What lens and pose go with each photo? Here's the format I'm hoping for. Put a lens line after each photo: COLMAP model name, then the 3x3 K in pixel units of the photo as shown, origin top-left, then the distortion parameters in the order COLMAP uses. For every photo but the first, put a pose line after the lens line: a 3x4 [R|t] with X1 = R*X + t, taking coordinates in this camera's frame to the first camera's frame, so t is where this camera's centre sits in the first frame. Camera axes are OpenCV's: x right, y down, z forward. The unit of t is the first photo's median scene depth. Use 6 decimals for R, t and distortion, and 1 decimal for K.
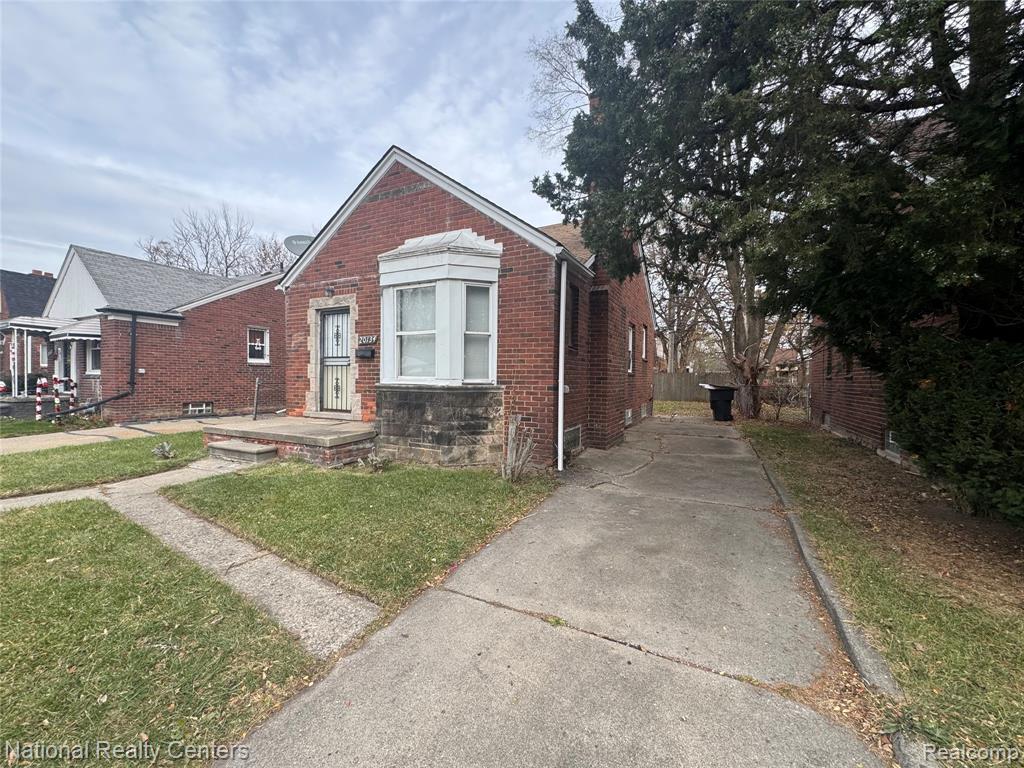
lens RADIAL K [[407.1, 0, 512.0], [0, 407.1, 384.0], [0, 0, 1]] dist [-0.001504, -0.000396]
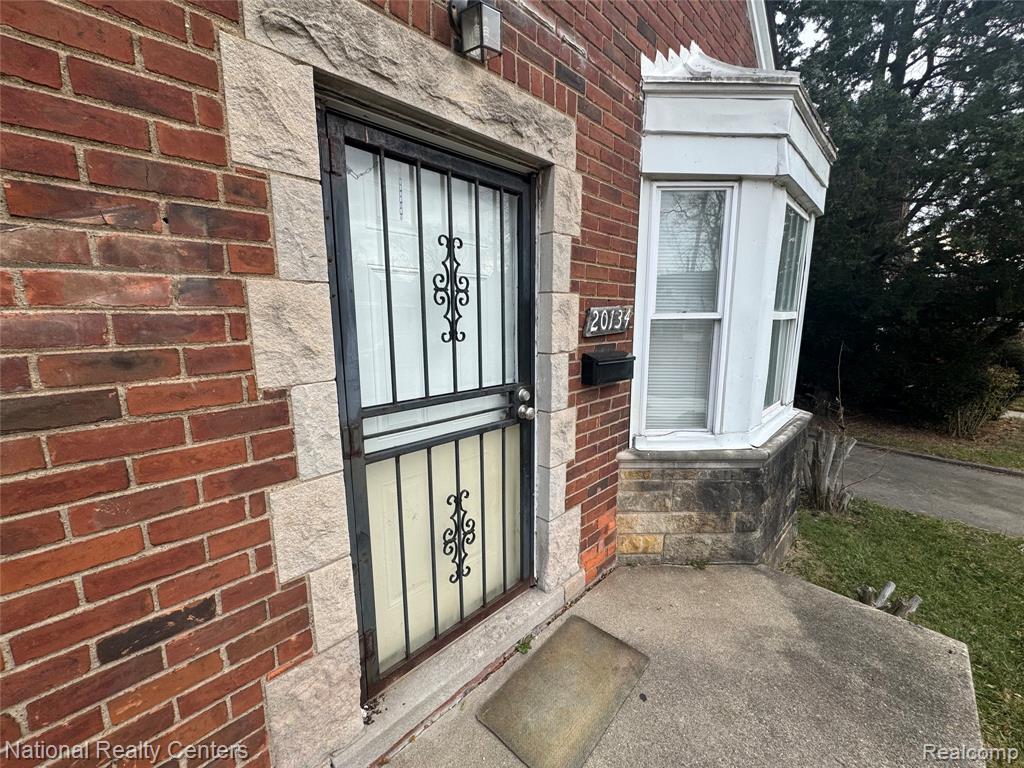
lens RADIAL K [[407.1, 0, 512.0], [0, 407.1, 384.0], [0, 0, 1]] dist [-0.001504, -0.000396]
pose [[0.306604, -0.169994, 0.936534, -0.644030], [0.020734, 0.984882, 0.171982, -0.112953], [-0.951611, -0.033312, 0.305493, 0.957125]]
